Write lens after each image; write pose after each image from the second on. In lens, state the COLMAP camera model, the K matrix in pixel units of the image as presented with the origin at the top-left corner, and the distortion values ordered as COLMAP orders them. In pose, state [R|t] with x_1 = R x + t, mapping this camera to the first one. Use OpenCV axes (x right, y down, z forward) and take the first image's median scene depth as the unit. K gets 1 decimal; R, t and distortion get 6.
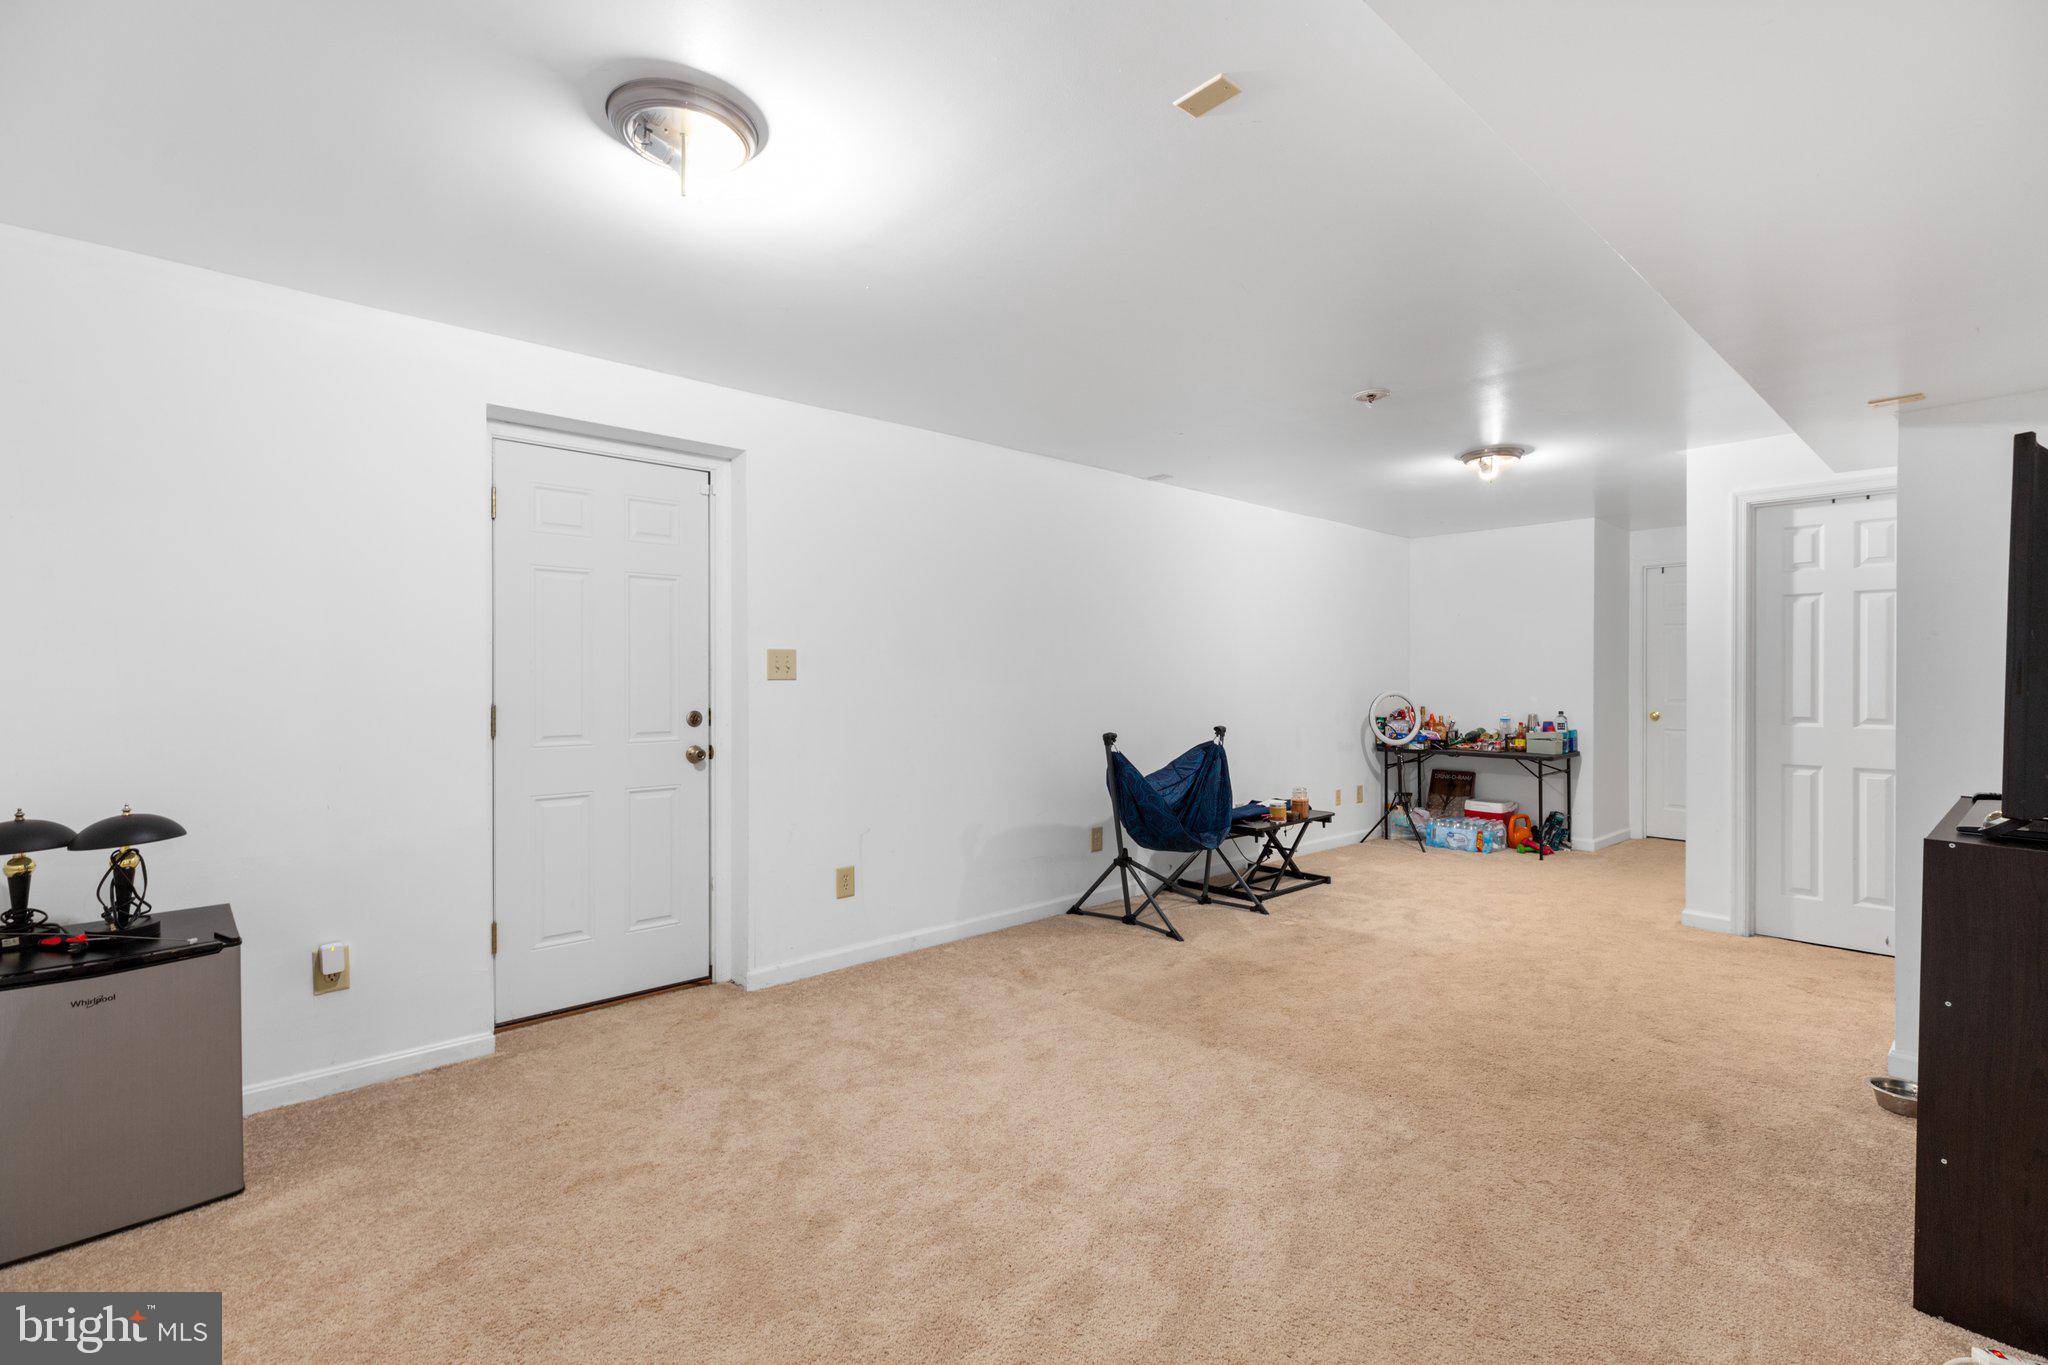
lens RADIAL K [[925.1, 0, 1024.0], [0, 925.1, 682.5], [0, 0, 1]] dist [0.001171, 0.000156]
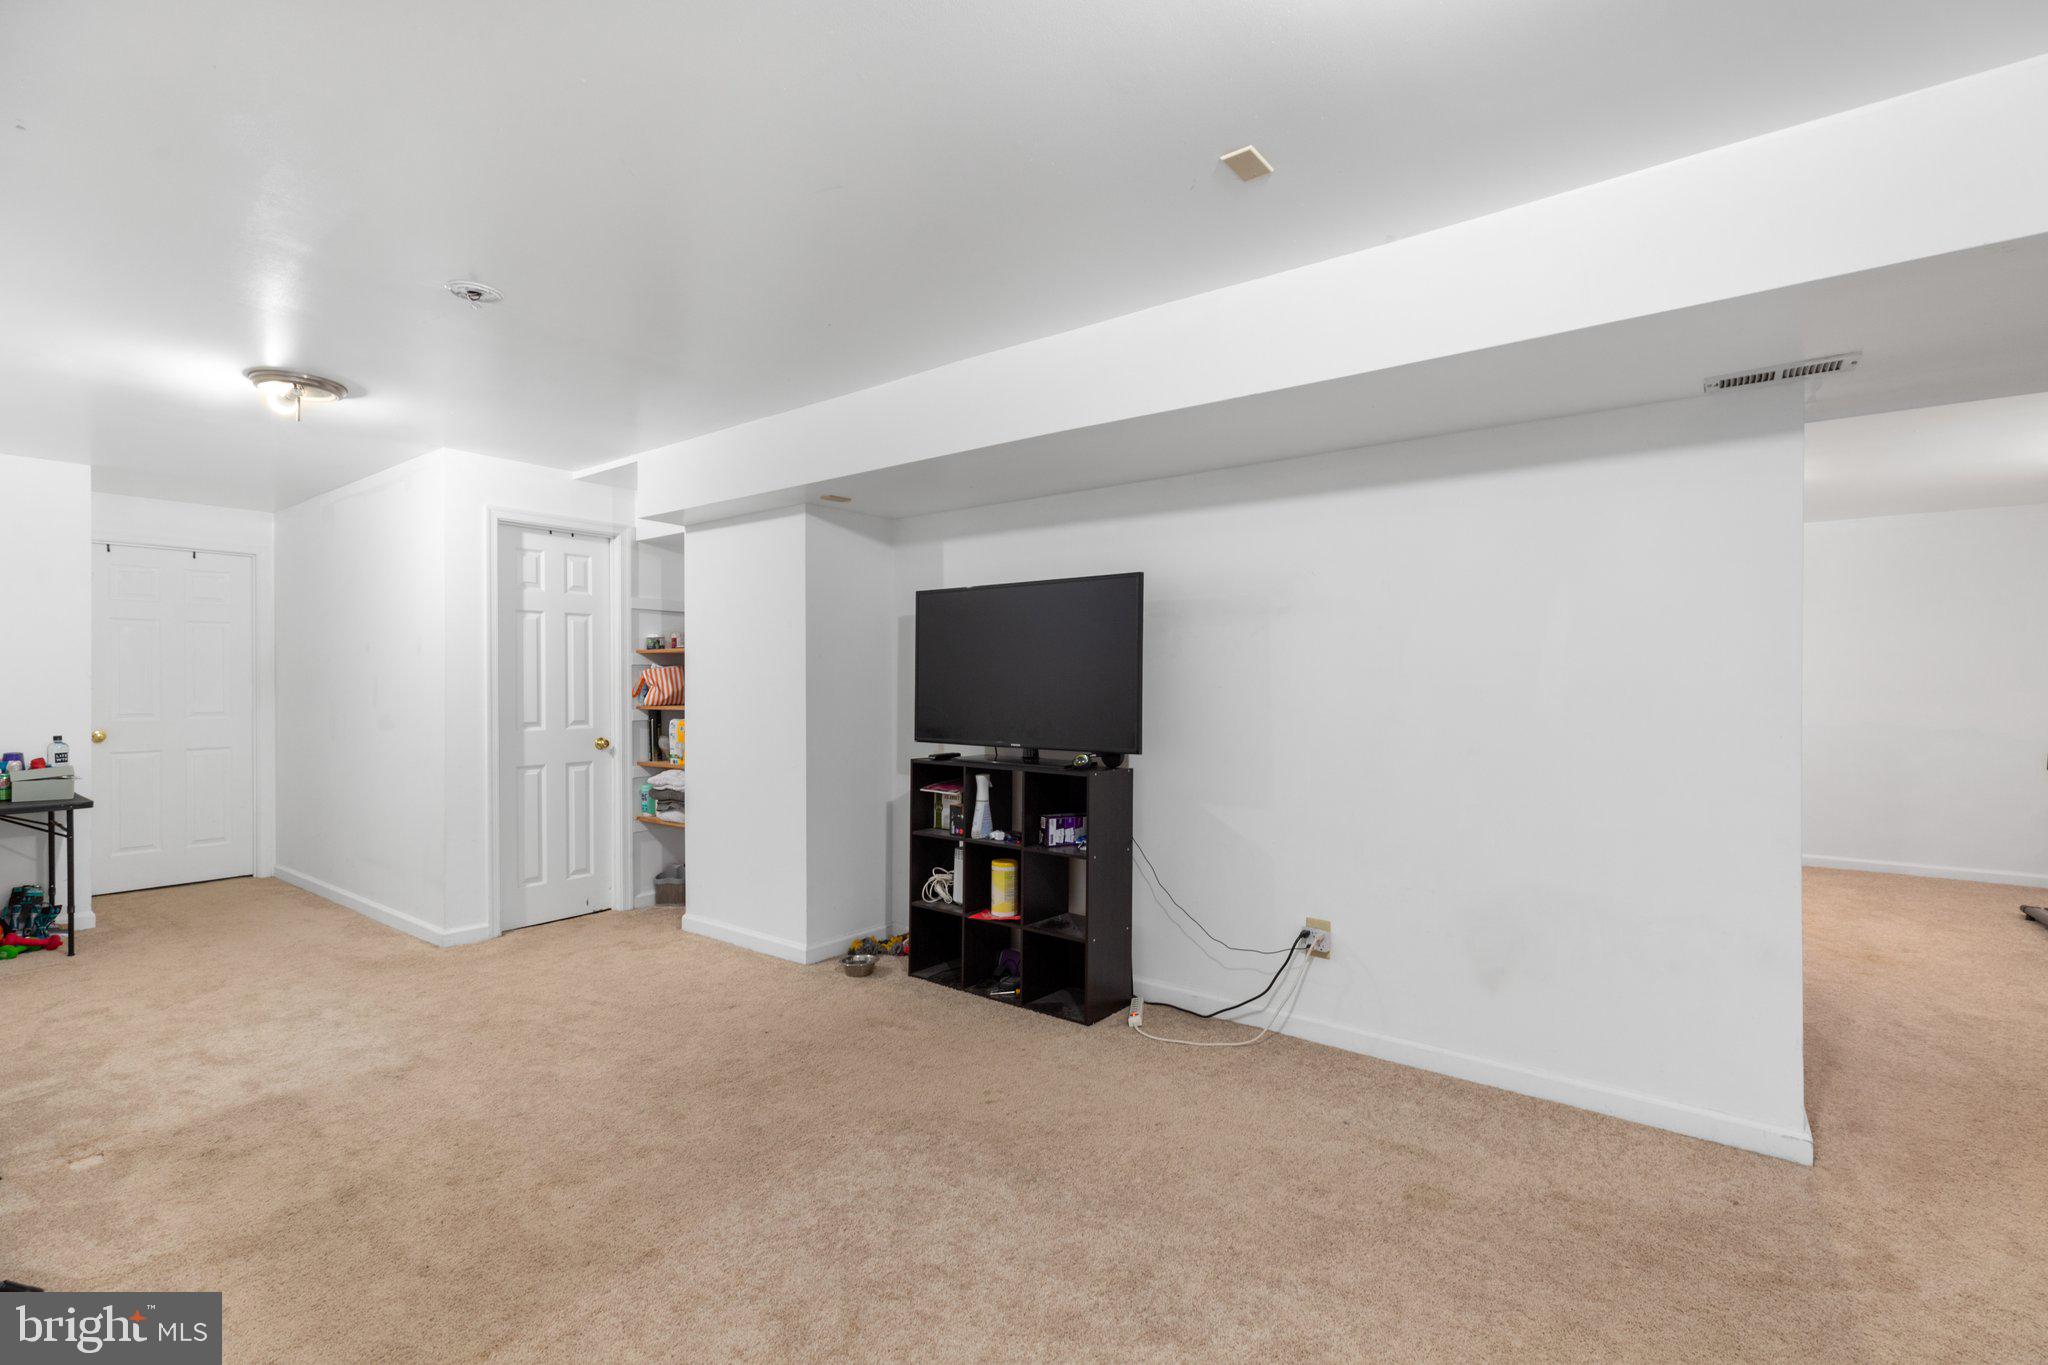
lens RADIAL K [[925.1, 0, 1024.0], [0, 925.1, 682.5], [0, 0, 1]] dist [0.001171, 0.000156]
pose [[-0.199244, 0.000671, 0.979950, -0.361275], [0.006847, 0.999976, 0.000708, -0.006695], [-0.979926, 0.006851, -0.199244, 0.647927]]
